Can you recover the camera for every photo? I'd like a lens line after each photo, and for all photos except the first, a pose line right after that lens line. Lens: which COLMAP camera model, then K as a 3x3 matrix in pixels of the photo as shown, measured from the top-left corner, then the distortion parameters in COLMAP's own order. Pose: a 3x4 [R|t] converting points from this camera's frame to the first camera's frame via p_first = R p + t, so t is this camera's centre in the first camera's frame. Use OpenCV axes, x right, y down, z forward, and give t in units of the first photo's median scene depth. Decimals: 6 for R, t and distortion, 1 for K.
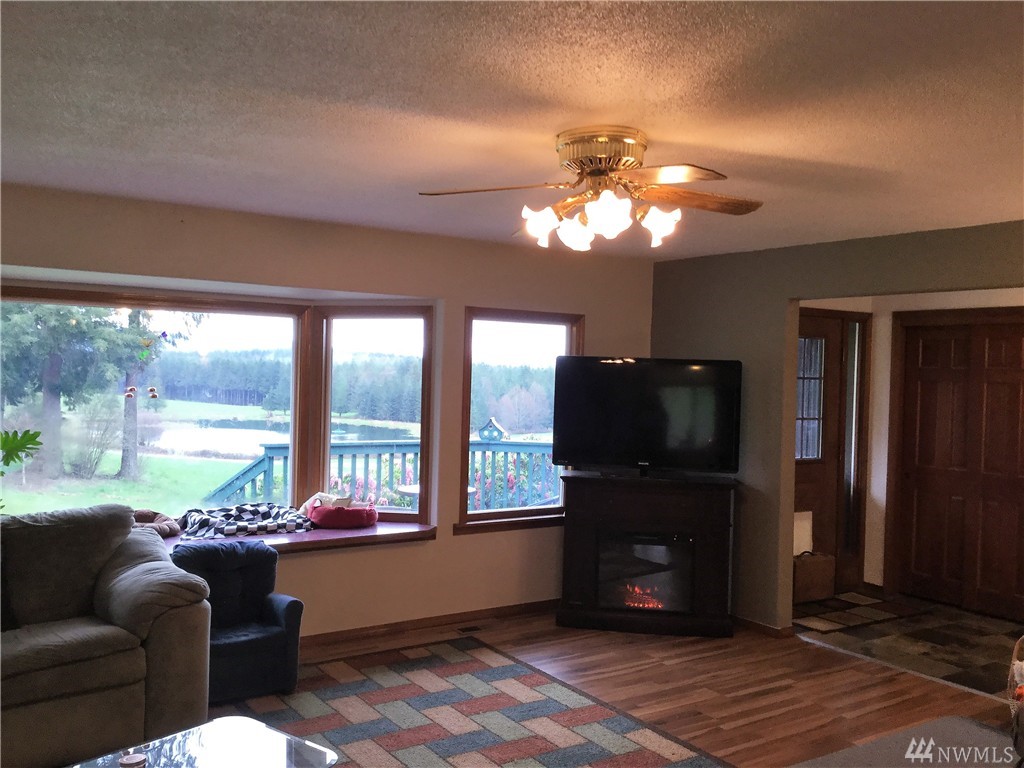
lens RADIAL K [[932.5, 0, 519.2], [0, 932.5, 383.8], [0, 0, 1]] dist [0.059459, -0.011117]
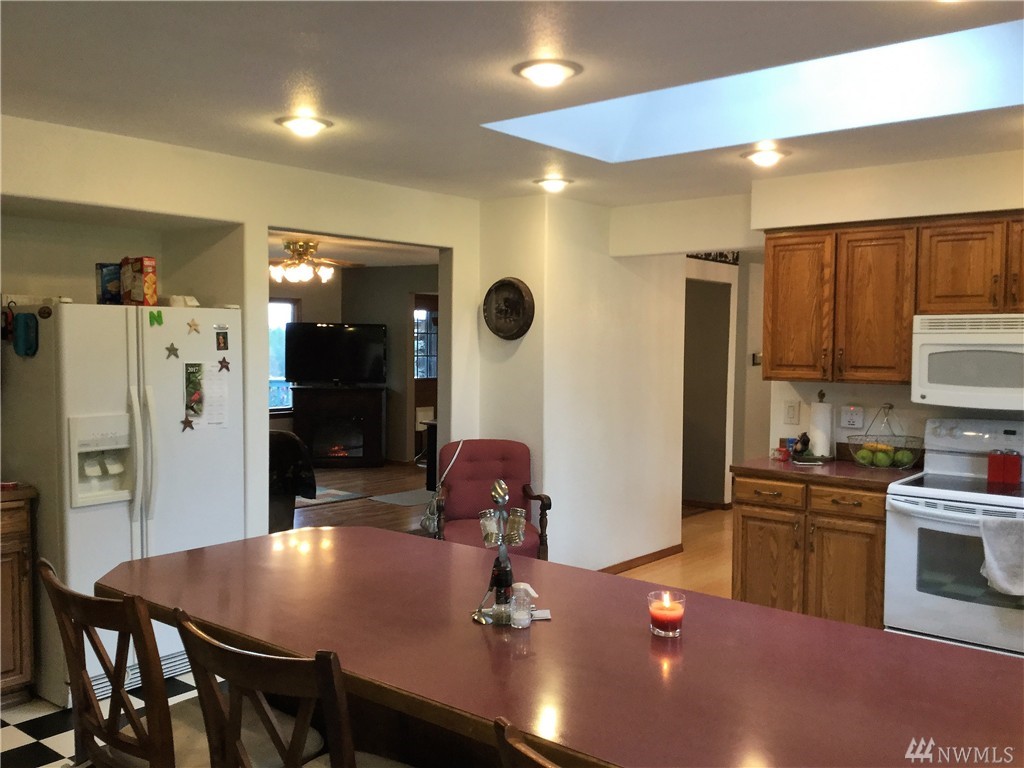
lens RADIAL K [[932.5, 0, 519.2], [0, 932.5, 383.8], [0, 0, 1]] dist [0.059459, -0.011117]
pose [[0.959334, -0.035433, 0.280040, -0.040209], [0.024218, 0.998764, 0.043408, 0.019575], [-0.281232, -0.034861, 0.959006, -0.920923]]
